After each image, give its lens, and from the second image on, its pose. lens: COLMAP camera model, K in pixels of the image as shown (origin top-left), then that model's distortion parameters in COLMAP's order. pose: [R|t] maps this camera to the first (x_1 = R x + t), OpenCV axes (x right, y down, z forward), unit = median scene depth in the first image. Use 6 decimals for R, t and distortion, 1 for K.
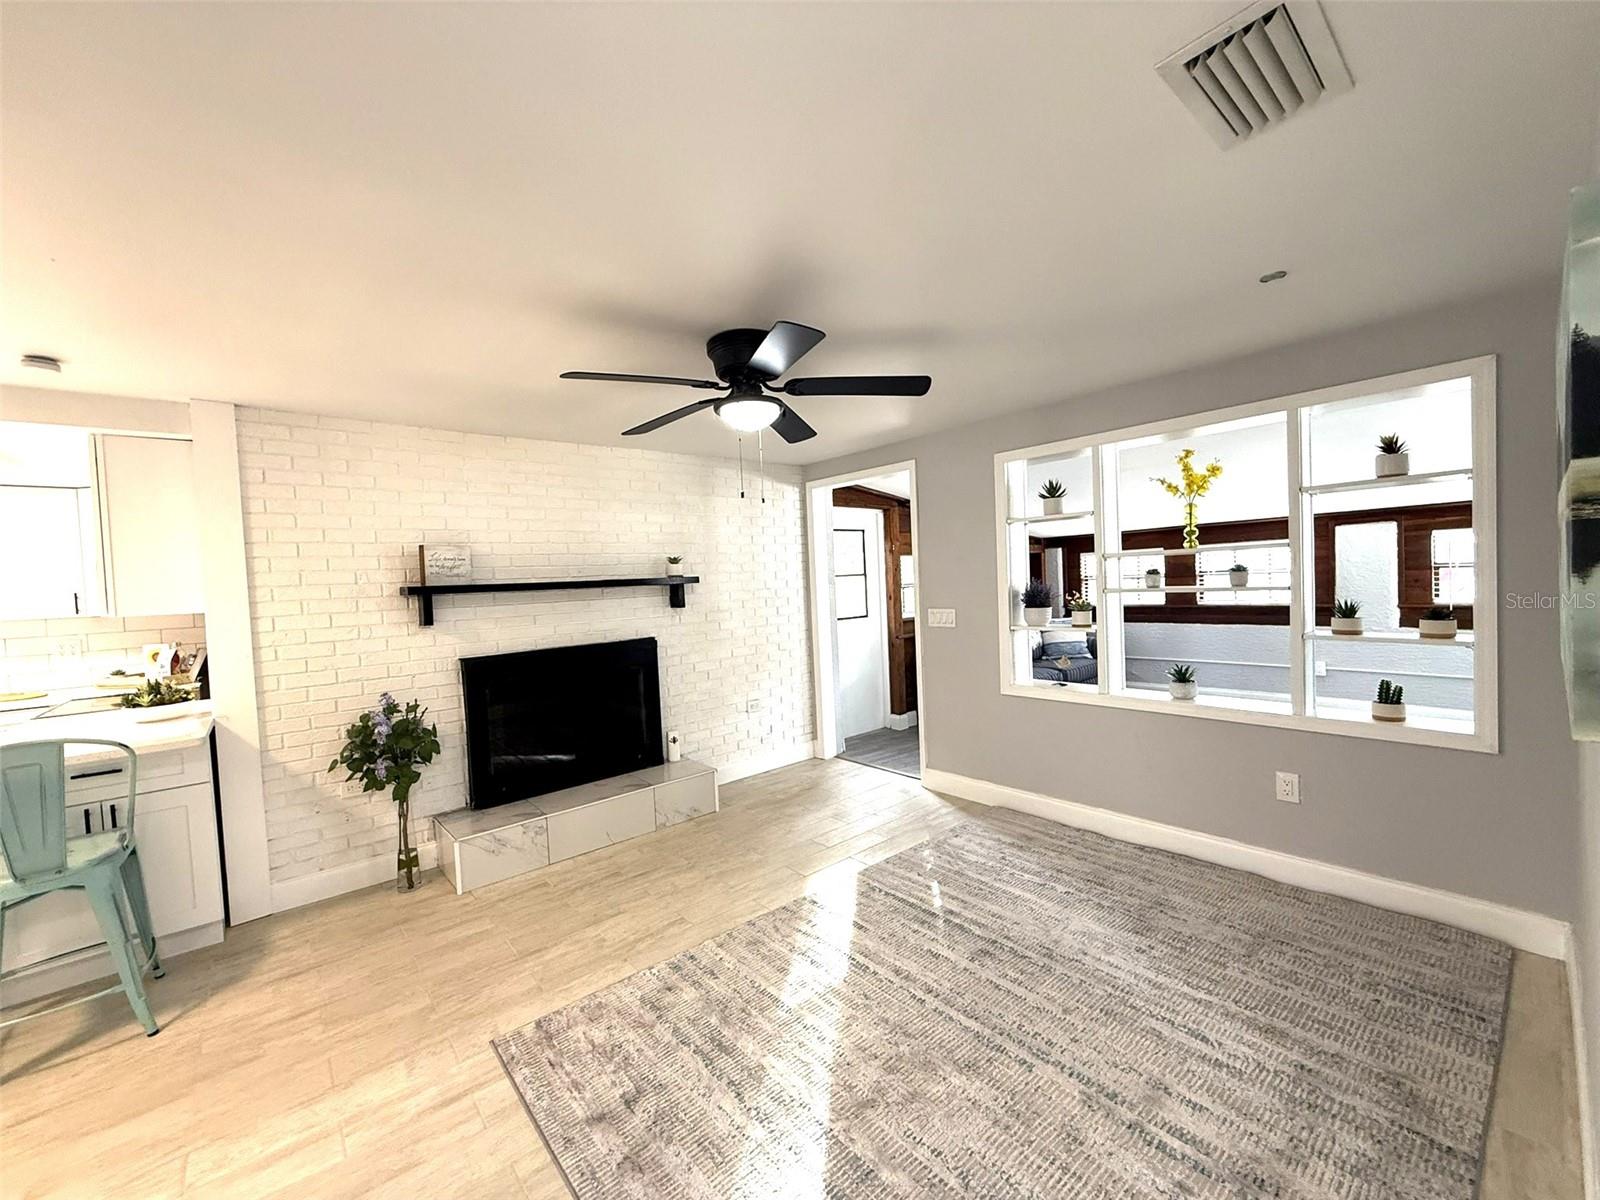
lens RADIAL K [[641.5, 0, 798.8], [0, 641.5, 598.2], [0, 0, 1]] dist [0.001719, 0.000127]
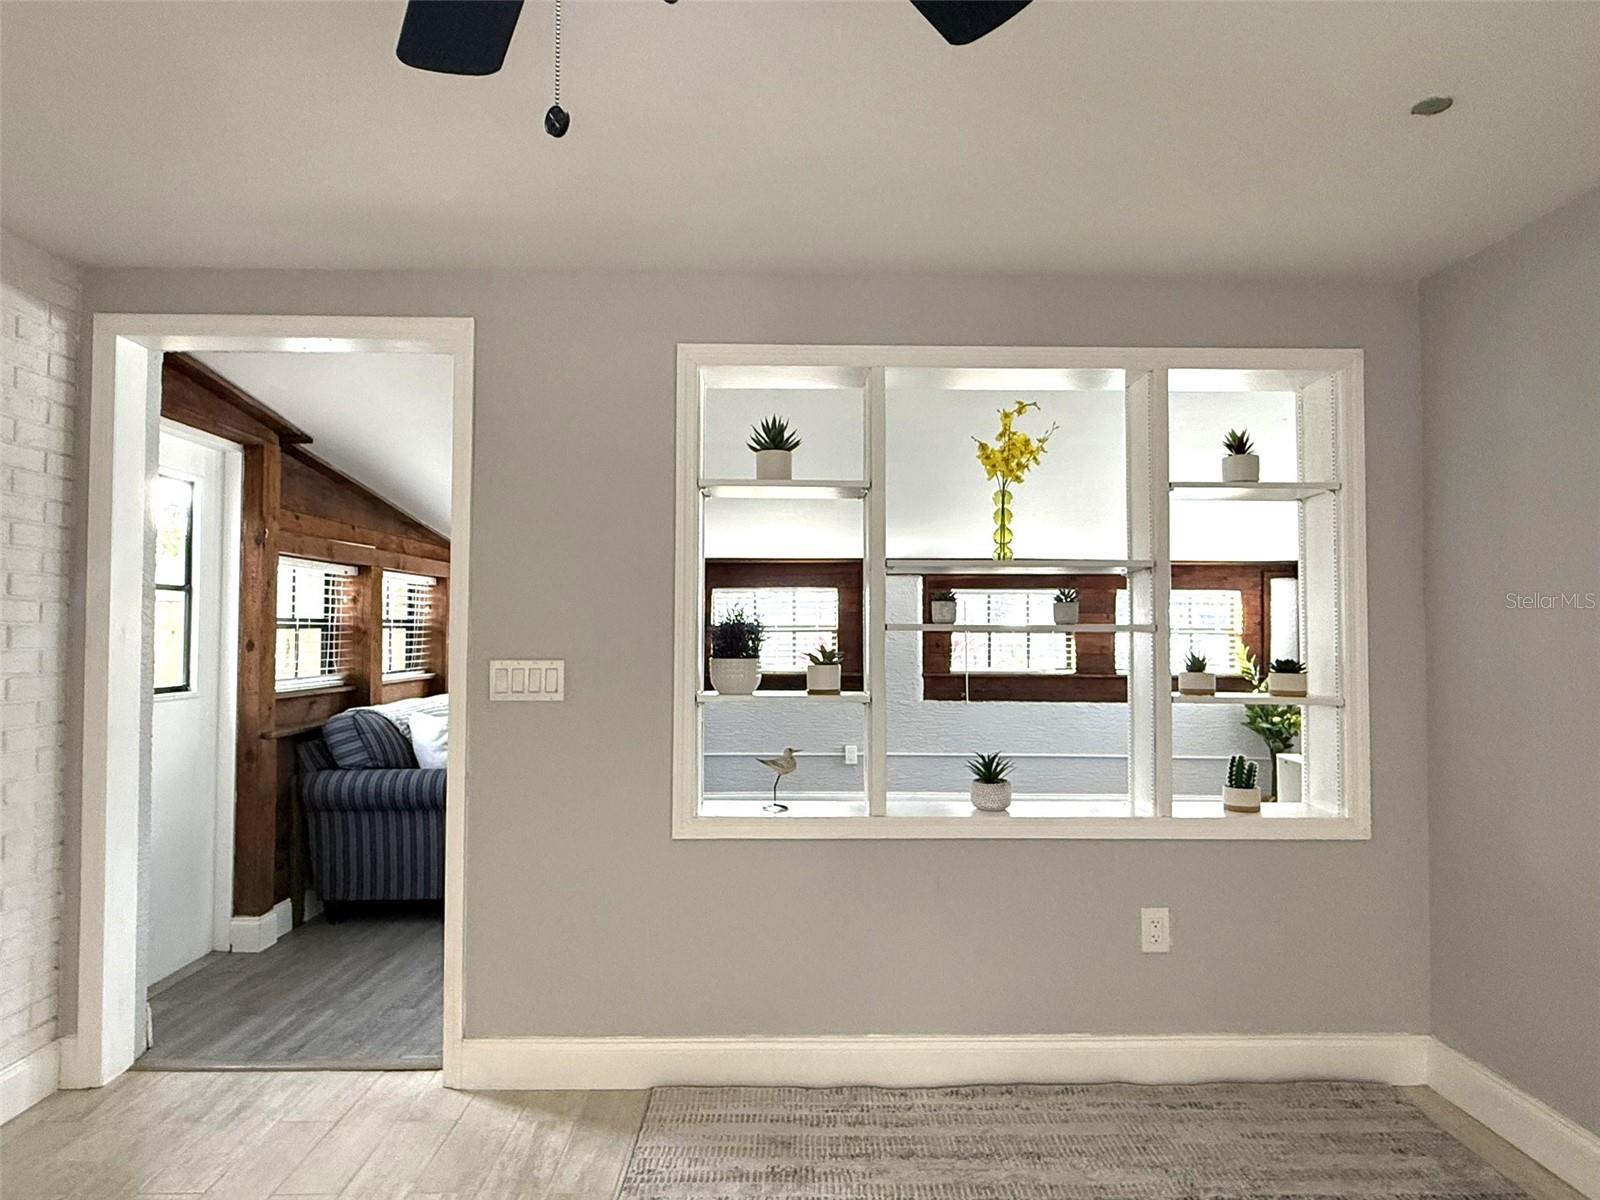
lens RADIAL K [[923.0, 0, 801.8], [0, 923.0, 605.5], [0, 0, 1]] dist [0.000889, 0.002670]
pose [[0.641450, 0.069101, 0.764046, -0.162027], [-0.009194, 0.996556, -0.082411, 0.033008], [-0.767109, 0.045838, 0.639877, 0.491117]]
